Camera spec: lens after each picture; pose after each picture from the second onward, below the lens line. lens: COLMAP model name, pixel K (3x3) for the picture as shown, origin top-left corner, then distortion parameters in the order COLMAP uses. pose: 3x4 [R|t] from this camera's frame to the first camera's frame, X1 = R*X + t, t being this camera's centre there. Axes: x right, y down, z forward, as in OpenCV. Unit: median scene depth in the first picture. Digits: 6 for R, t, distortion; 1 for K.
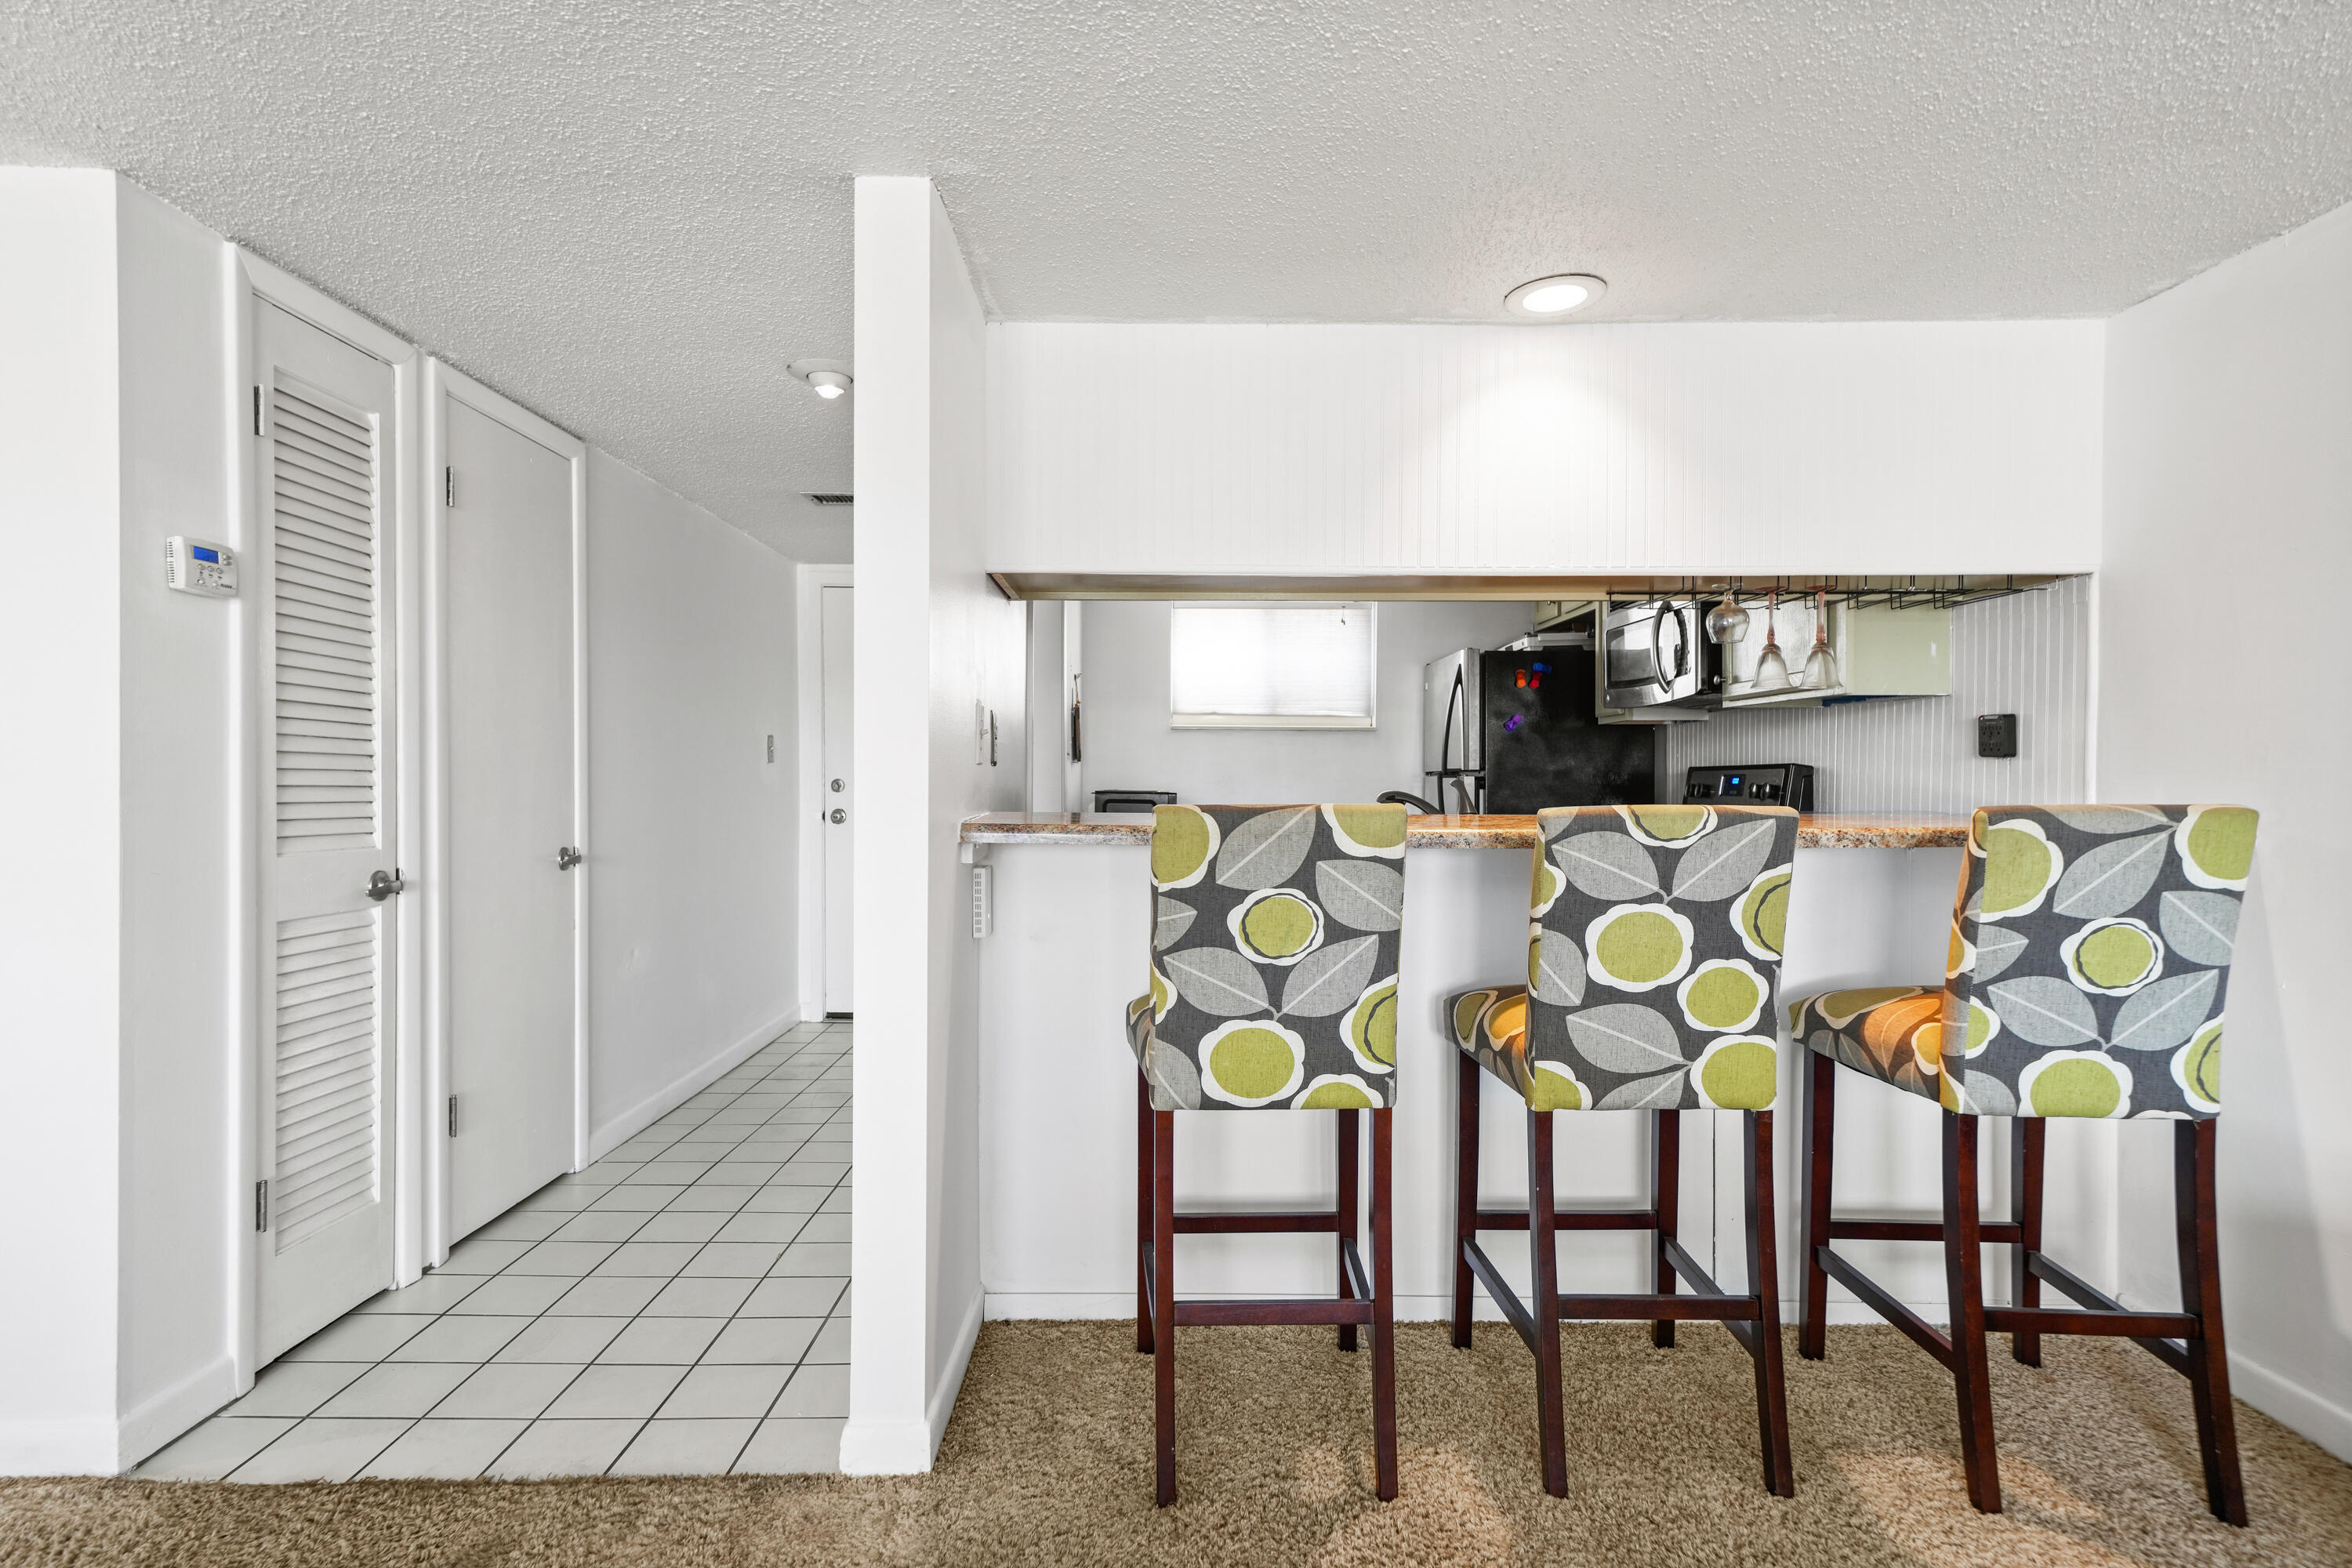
lens RADIAL K [[1208.9, 0, 1176.2], [0, 1208.9, 796.7], [0, 0, 1]] dist [0.016024, -0.001269]
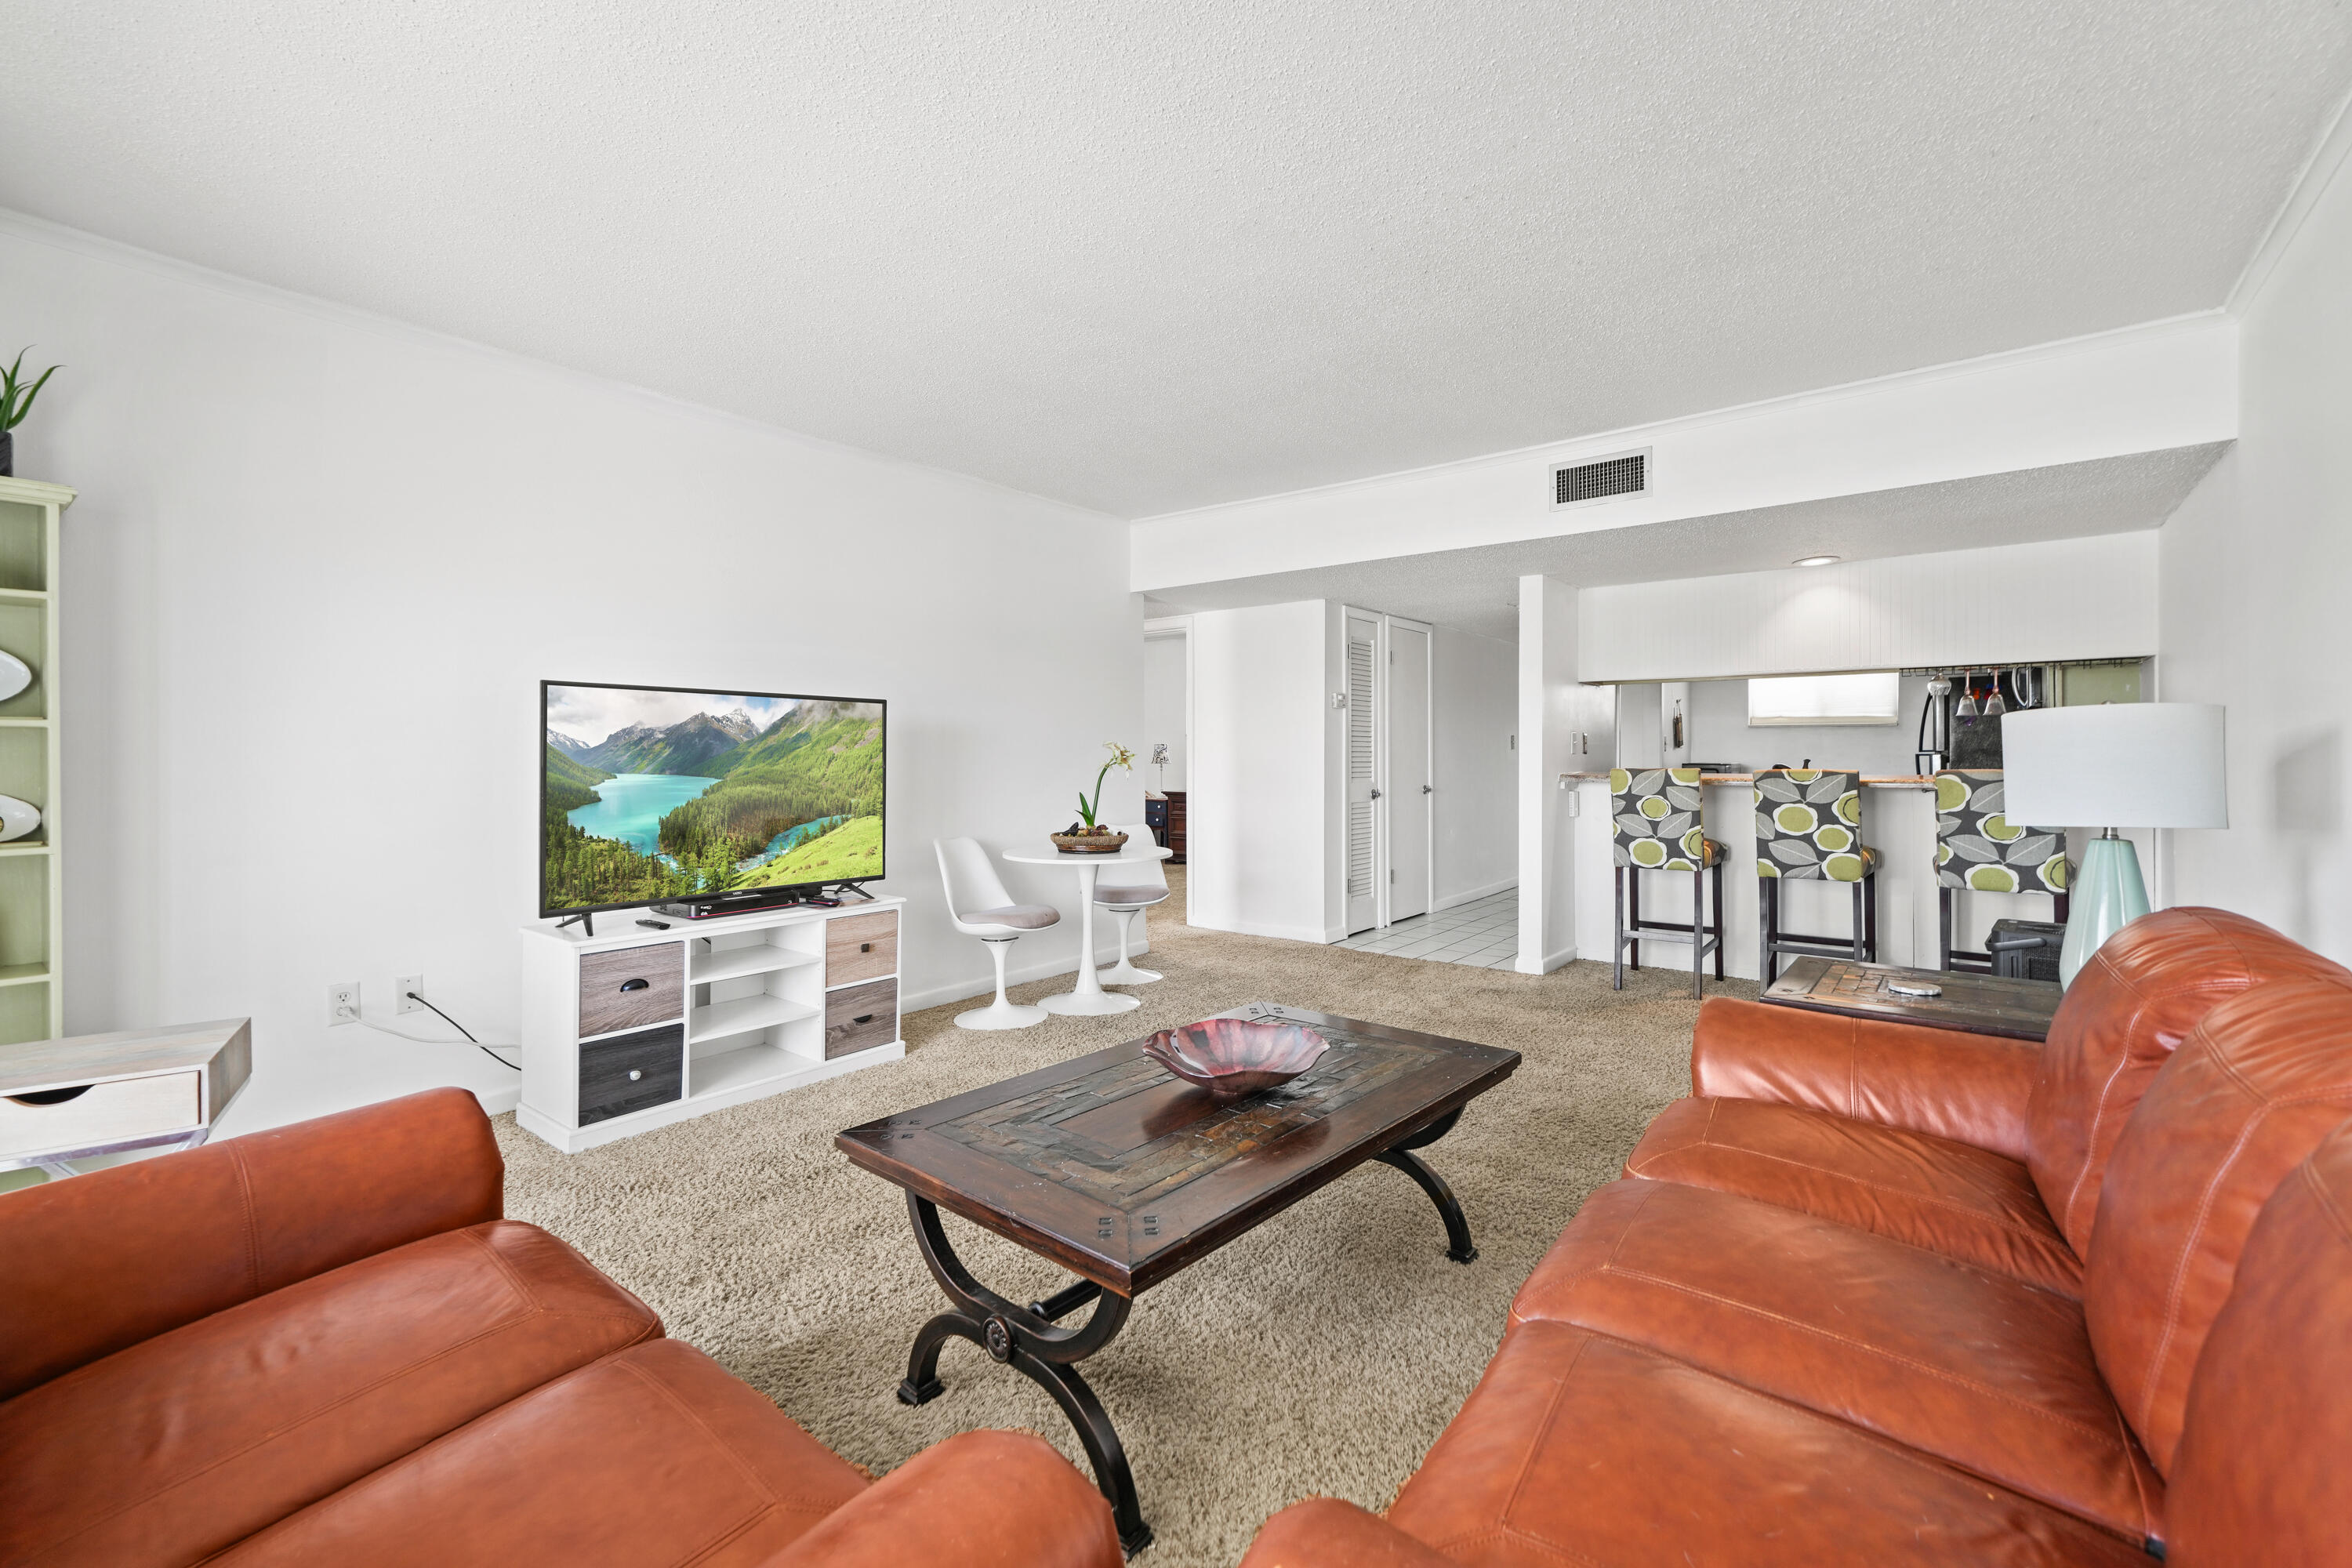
lens RADIAL K [[980.5, 0, 1181.6], [0, 980.5, 759.7], [0, 0, 1]] dist [0.010170, -0.000057]
pose [[0.782964, -0.001589, -0.622065, 0.683590], [-0.012181, 0.999766, -0.017886, 0.042770], [0.621948, 0.021581, 0.782761, -1.682472]]
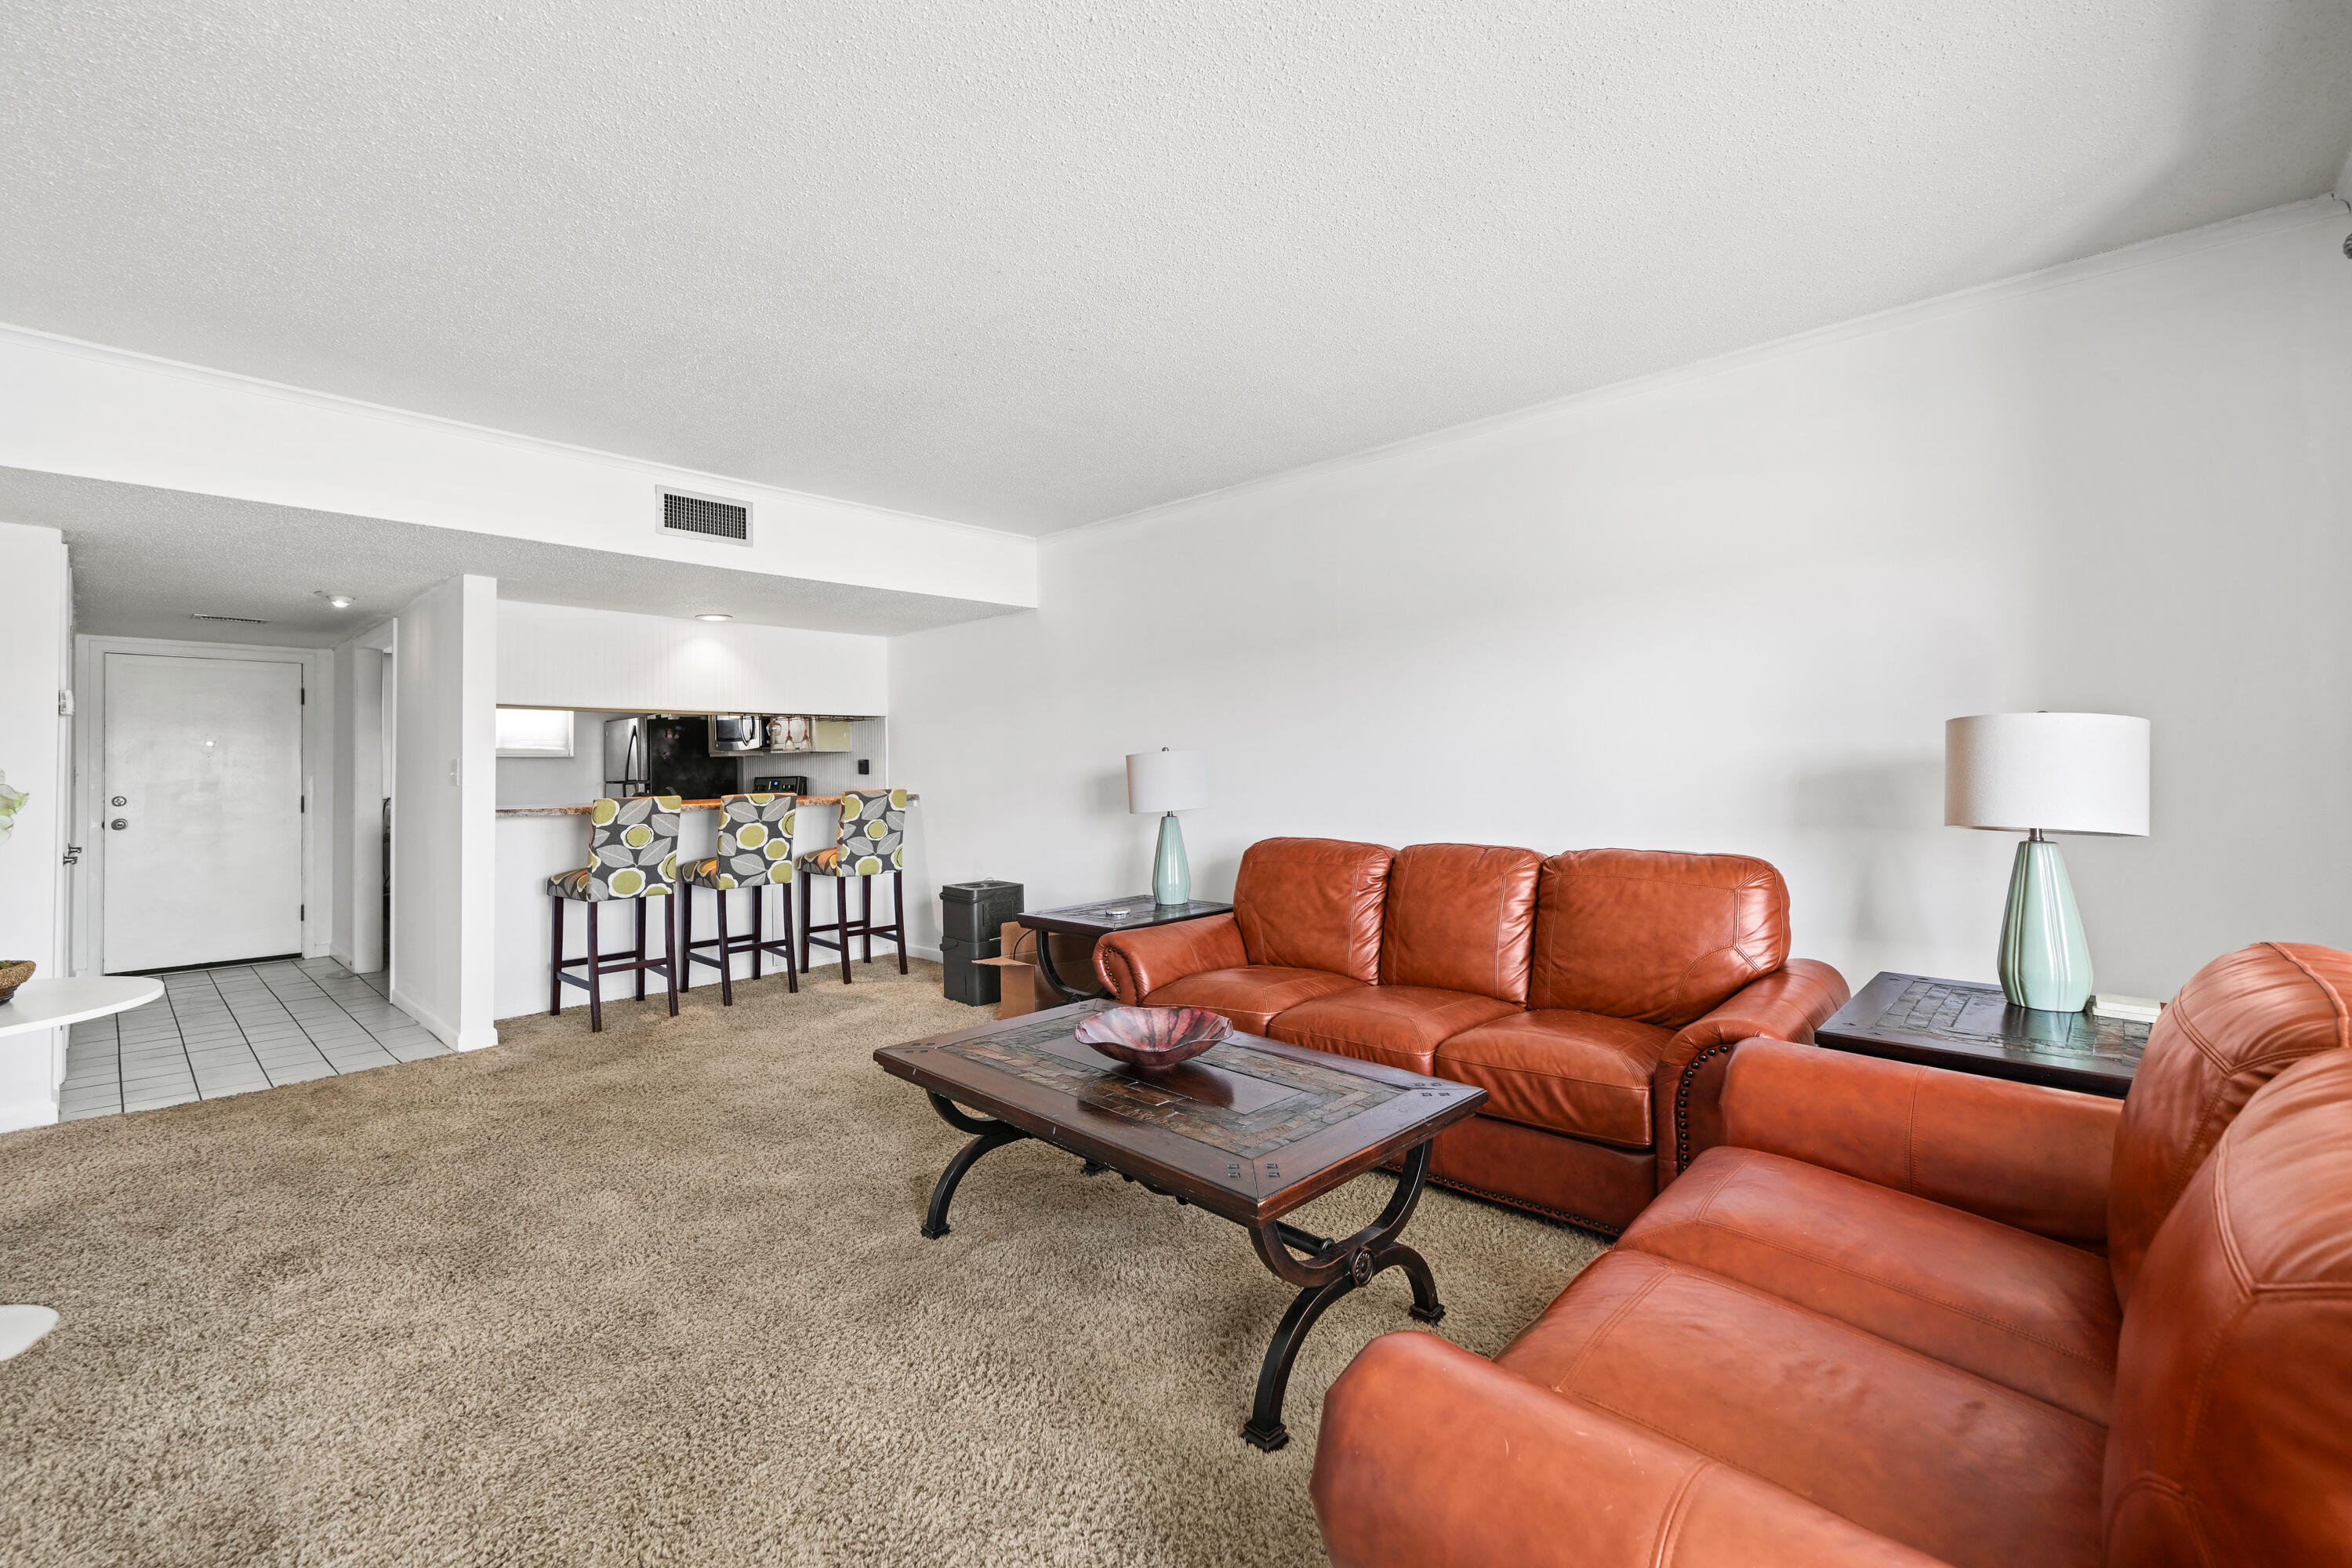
lens RADIAL K [[980.5, 0, 1155.8], [0, 980.5, 747.5], [0, 0, 1]] dist [0.010170, -0.000057]
pose [[0.690097, 0.002606, 0.723712, -0.805548], [0.028880, 0.999098, -0.031136, -0.004419], [-0.723141, 0.042388, 0.689399, -1.671700]]
